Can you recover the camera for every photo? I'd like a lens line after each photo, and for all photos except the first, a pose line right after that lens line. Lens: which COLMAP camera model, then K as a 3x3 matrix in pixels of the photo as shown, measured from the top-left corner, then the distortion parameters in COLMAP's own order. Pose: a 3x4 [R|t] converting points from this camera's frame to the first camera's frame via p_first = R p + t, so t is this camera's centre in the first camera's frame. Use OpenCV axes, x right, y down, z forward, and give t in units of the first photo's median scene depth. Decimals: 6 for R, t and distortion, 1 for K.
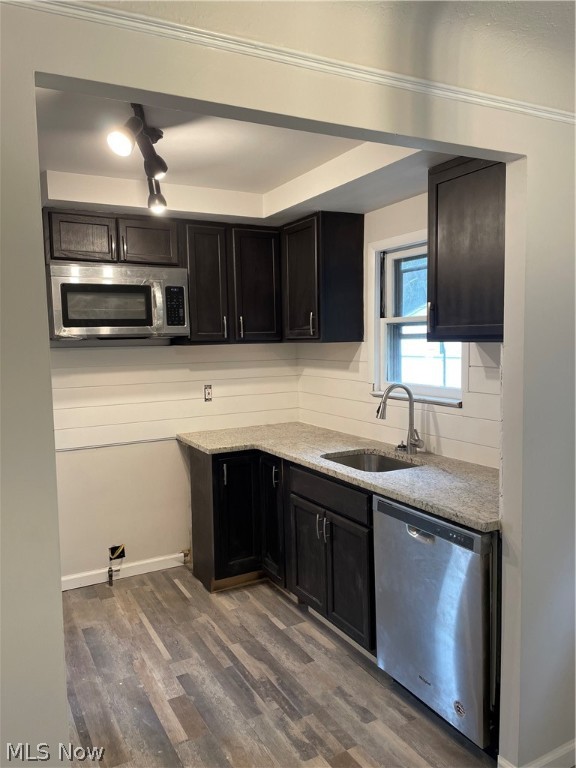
lens RADIAL K [[579.5, 0, 287.7], [0, 579.5, 390.5], [0, 0, 1]] dist [0.017015, -0.027768]
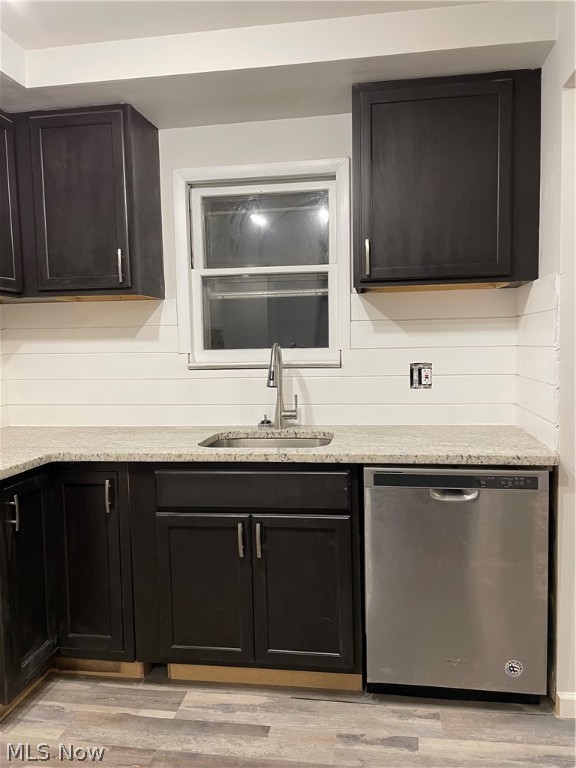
lens RADIAL K [[579.5, 0, 308.0], [0, 579.5, 389.1], [0, 0, 1]] dist [0.017015, -0.027768]
pose [[0.601772, -0.059184, 0.796472, -0.393070], [0.082332, 0.996535, 0.011845, 0.041738], [-0.794413, 0.058447, 0.604560, 0.429397]]
